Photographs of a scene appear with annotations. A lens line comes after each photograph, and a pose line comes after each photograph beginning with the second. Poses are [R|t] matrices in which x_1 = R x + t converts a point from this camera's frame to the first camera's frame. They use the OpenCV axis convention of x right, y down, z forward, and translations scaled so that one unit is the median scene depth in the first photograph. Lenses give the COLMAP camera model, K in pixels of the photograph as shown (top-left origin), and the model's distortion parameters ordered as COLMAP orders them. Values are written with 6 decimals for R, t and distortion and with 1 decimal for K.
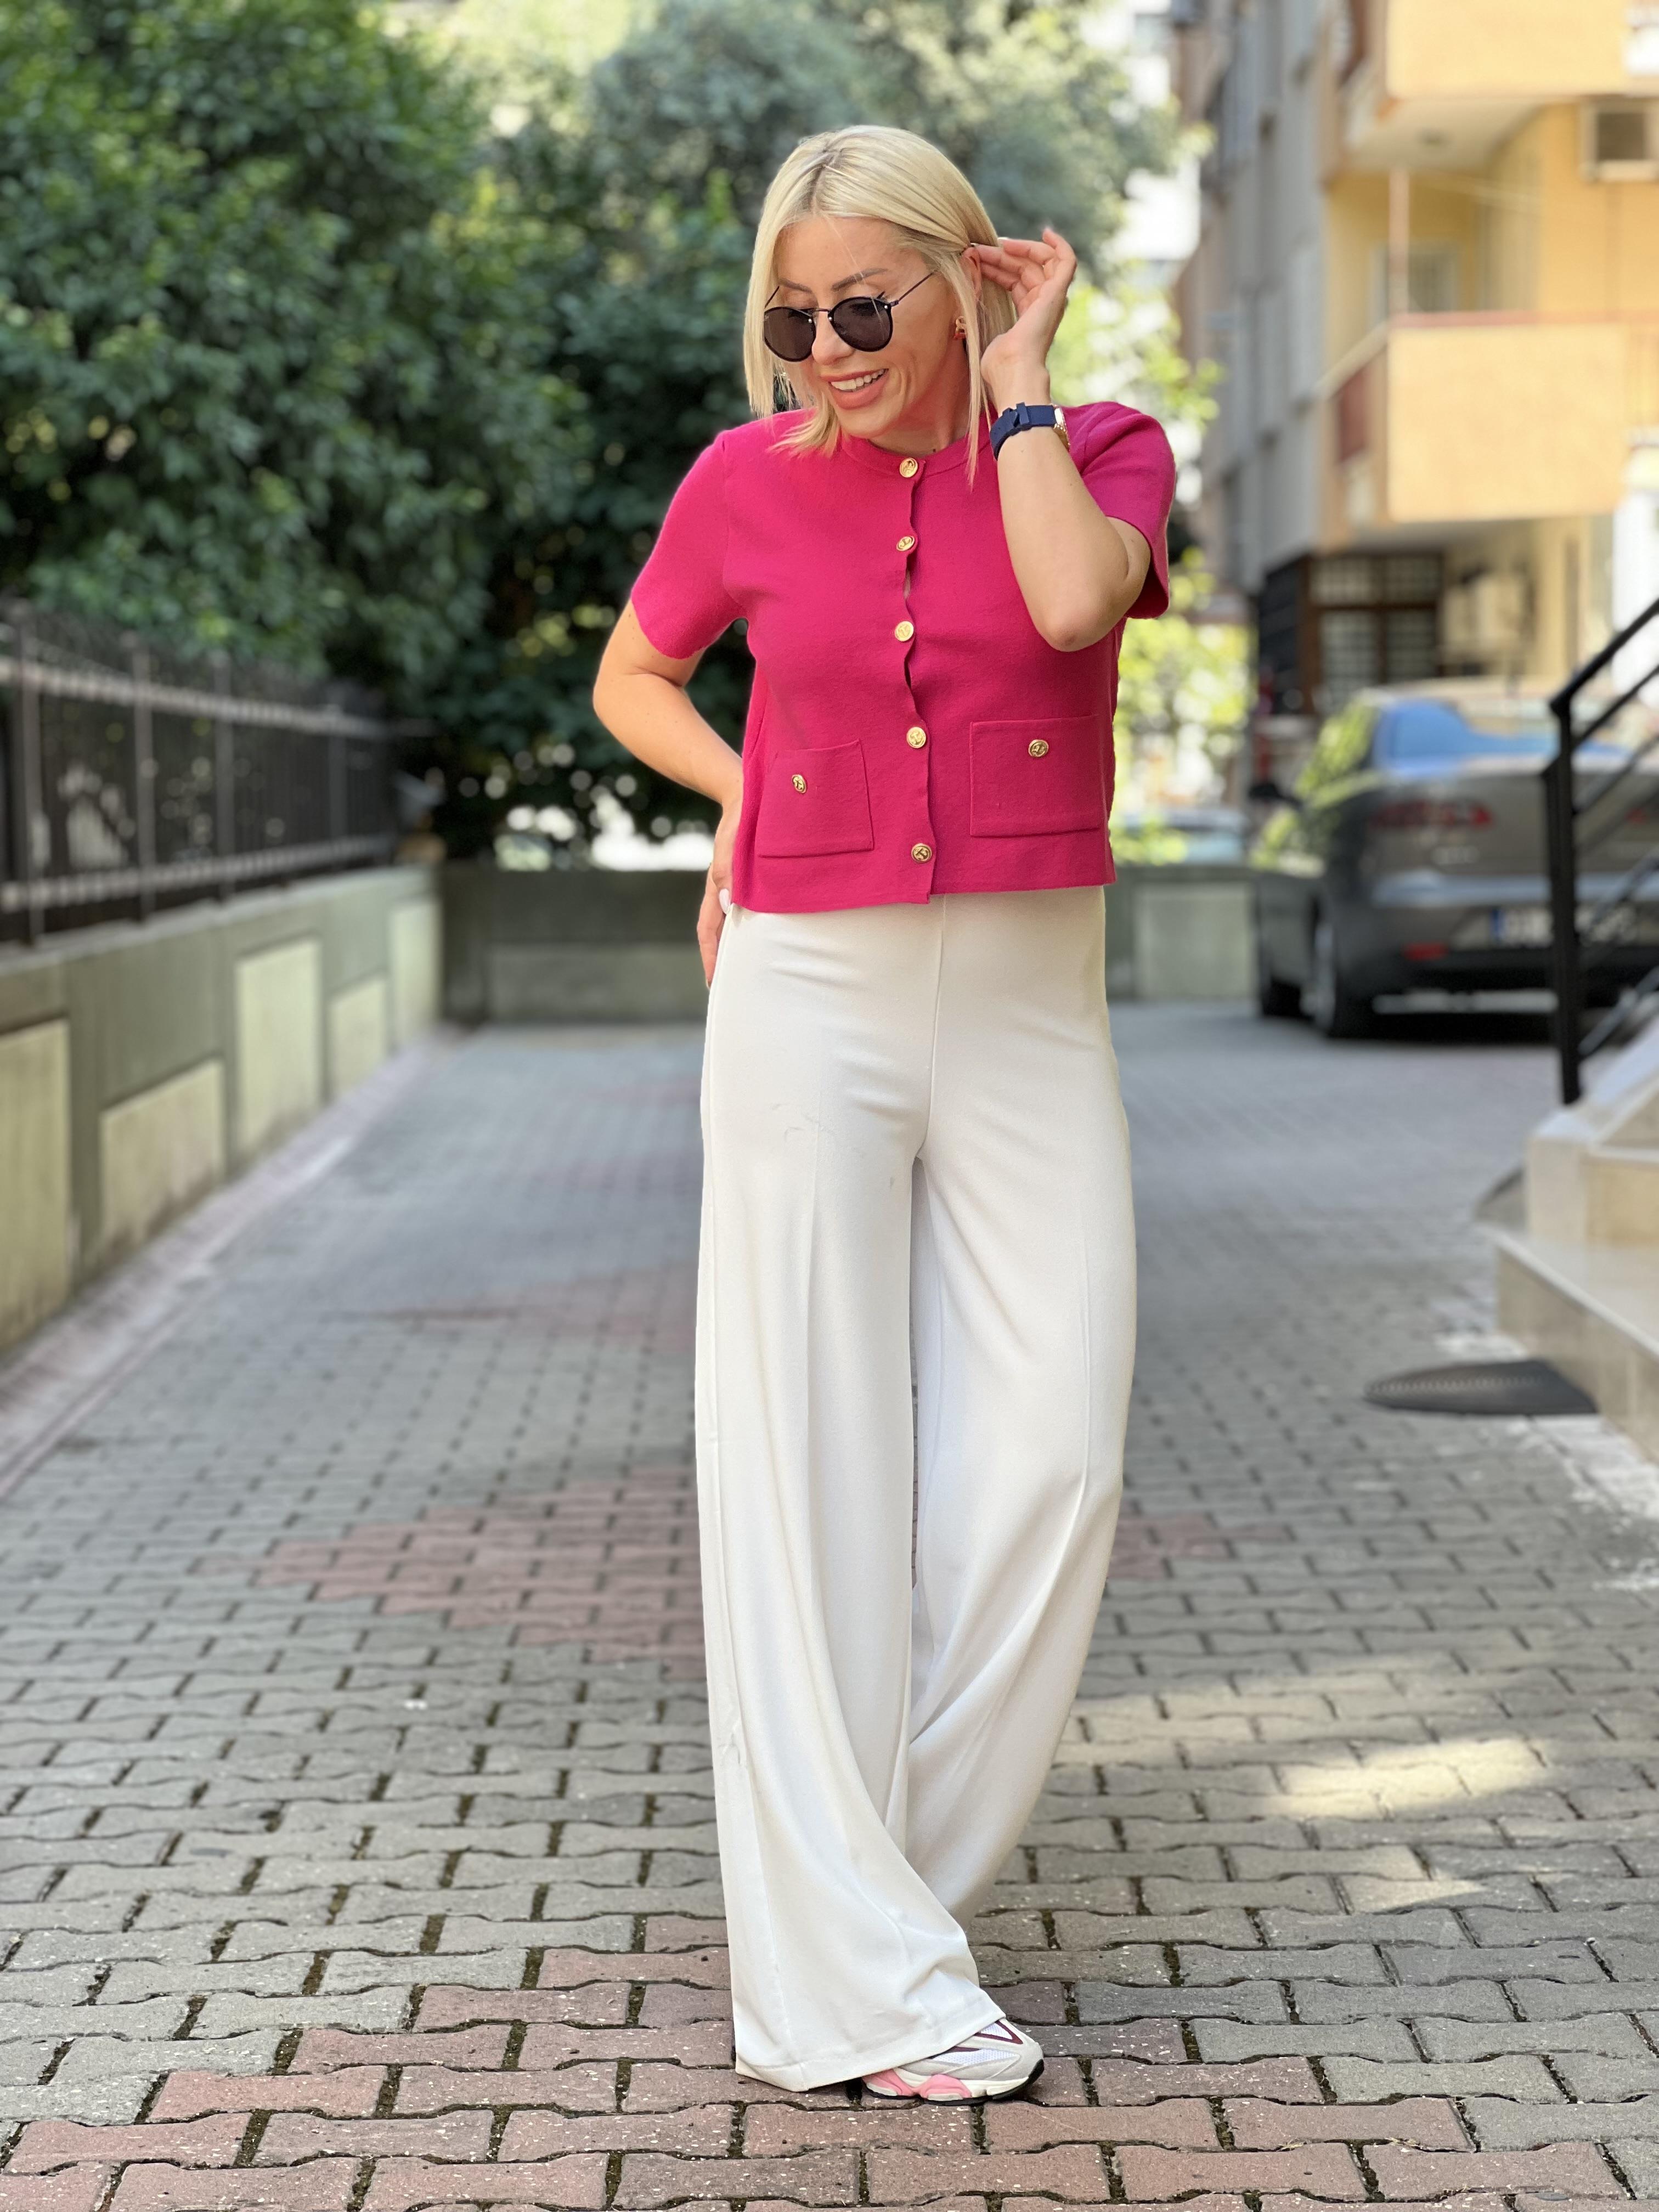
lens RADIAL K [[5422.8, 0, 840.4], [0, 5422.8, 1117.1], [0, 0, 1]] dist [0.239215, 0.000000]
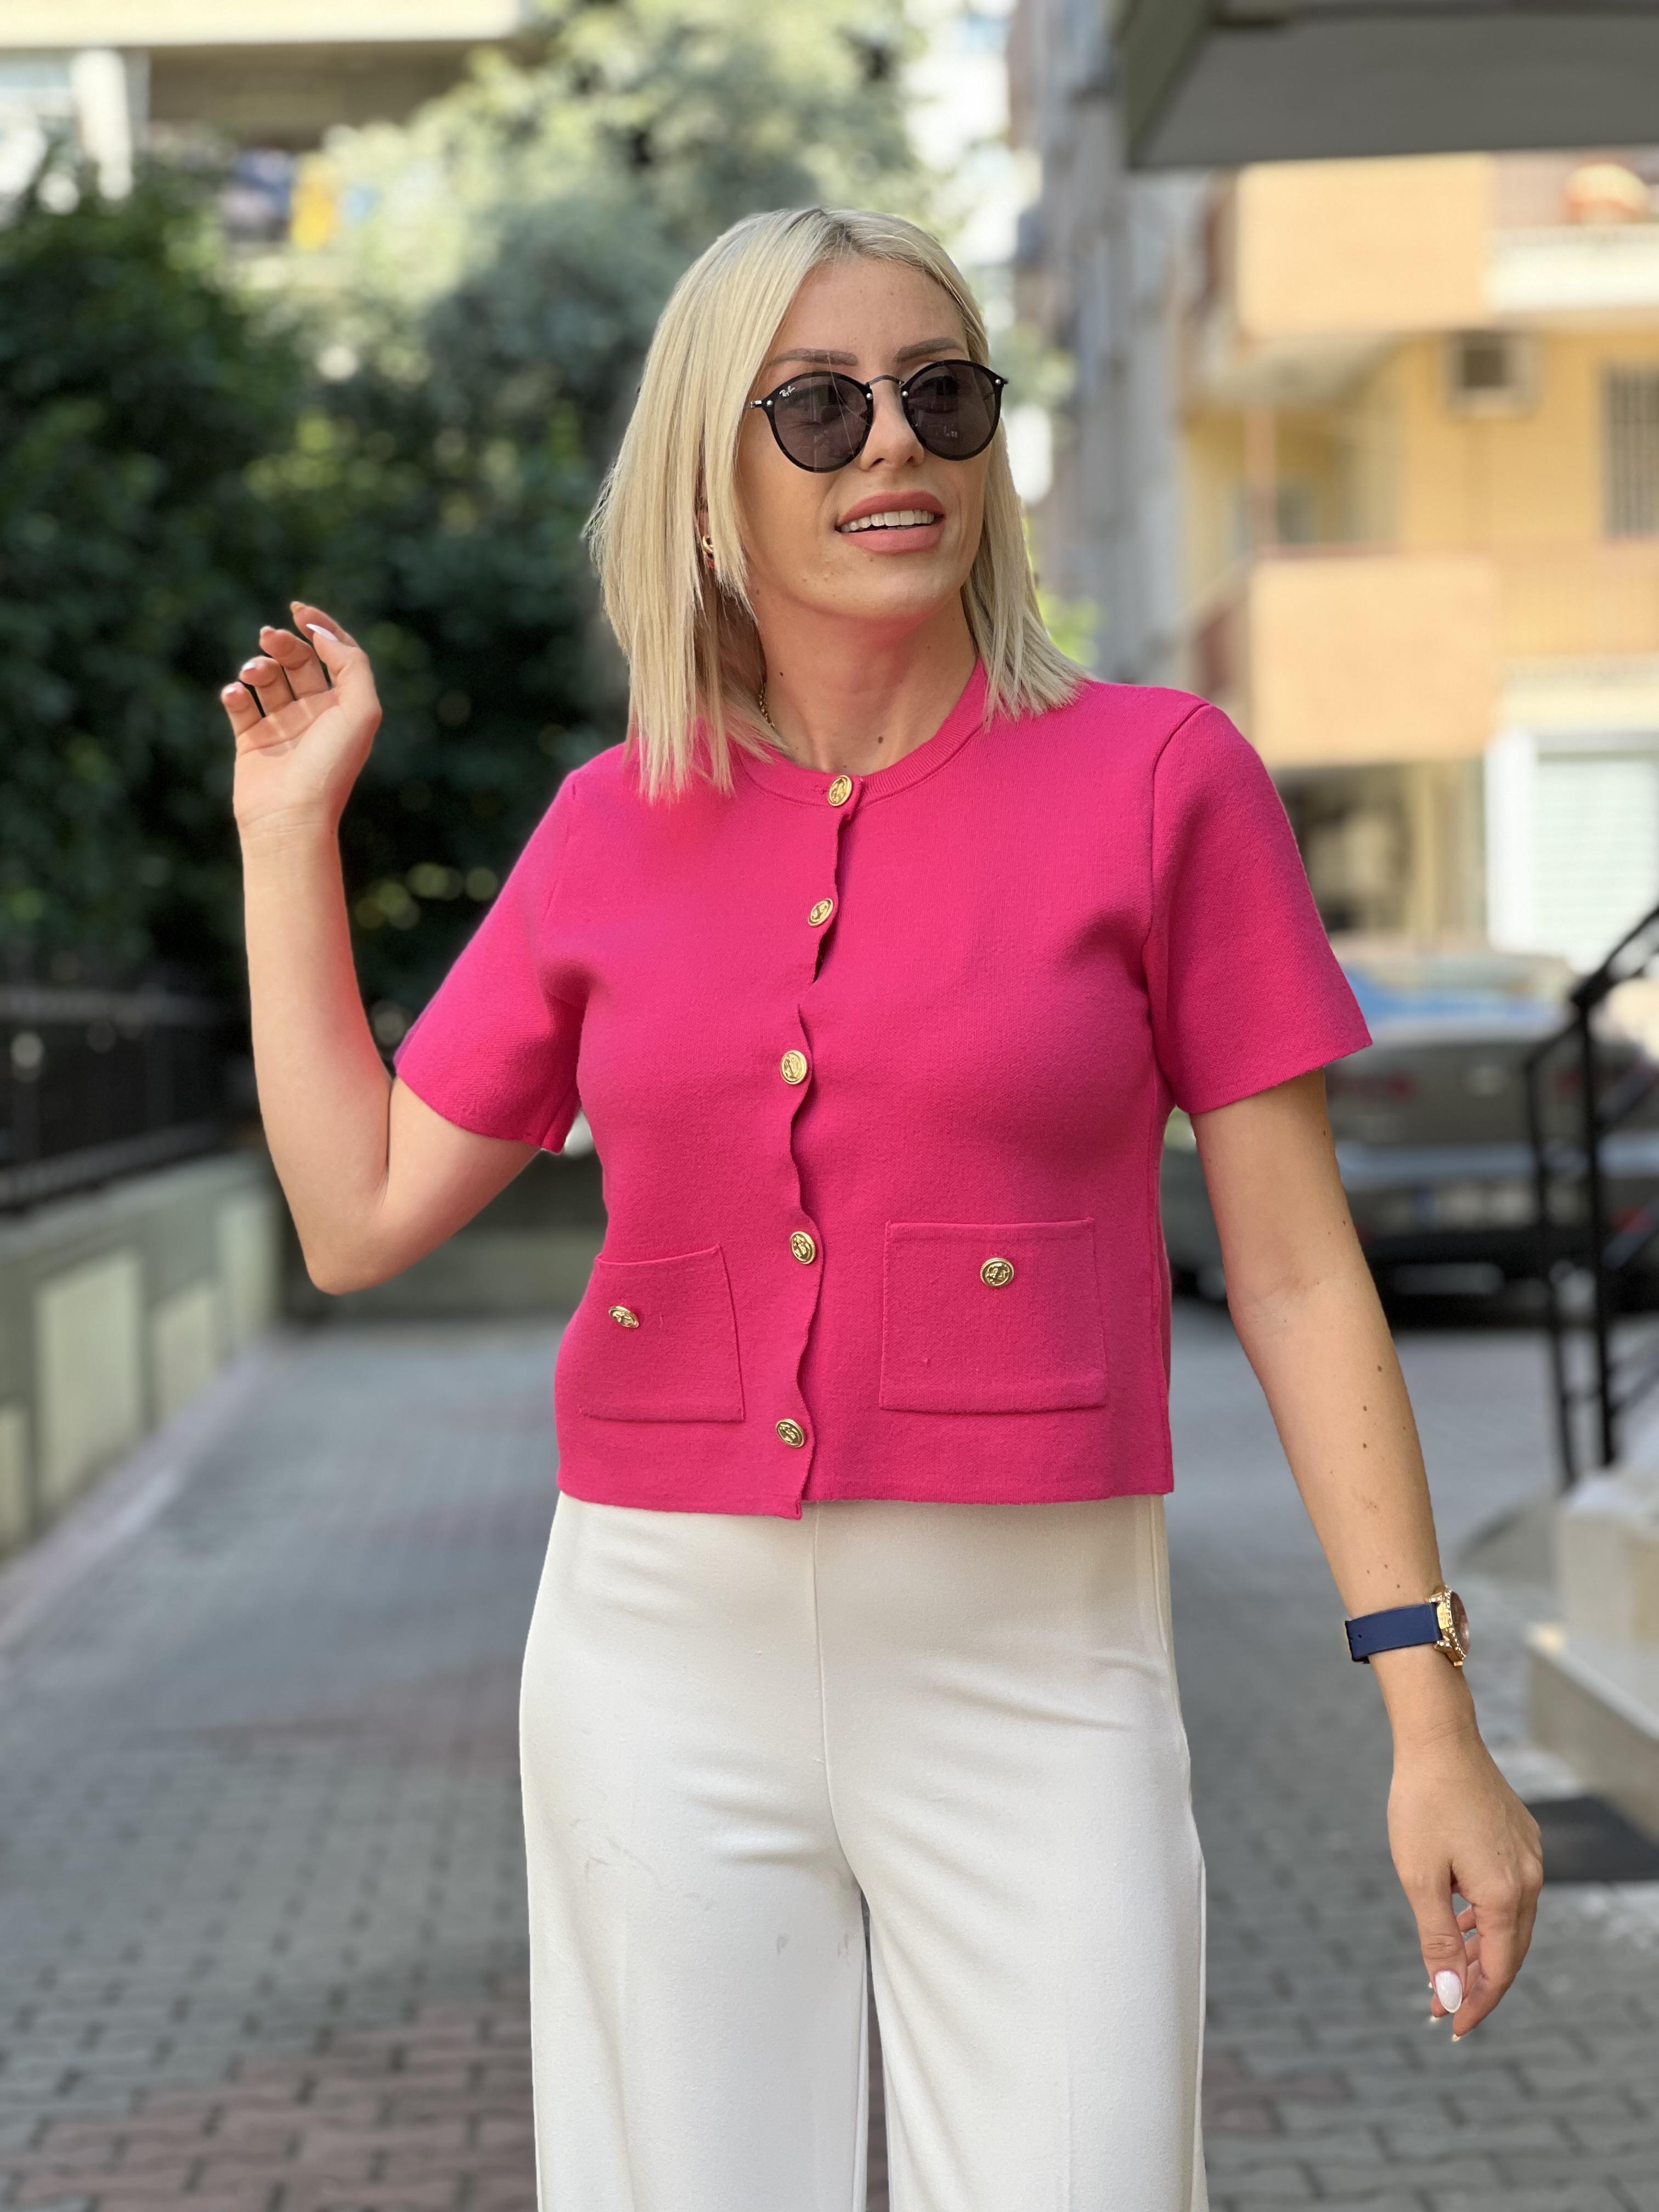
lens RADIAL K [[5422.8, 0, 843.1], [0, 5422.8, 1092.3], [0, 0, 1]] dist [0.239215, 0.000000]
pose [[0.999412, -0.018422, 0.028925, -0.007236], [0.019799, 0.998648, -0.048070, -0.022197], [-0.028000, 0.048614, 0.998425, 0.154974]]
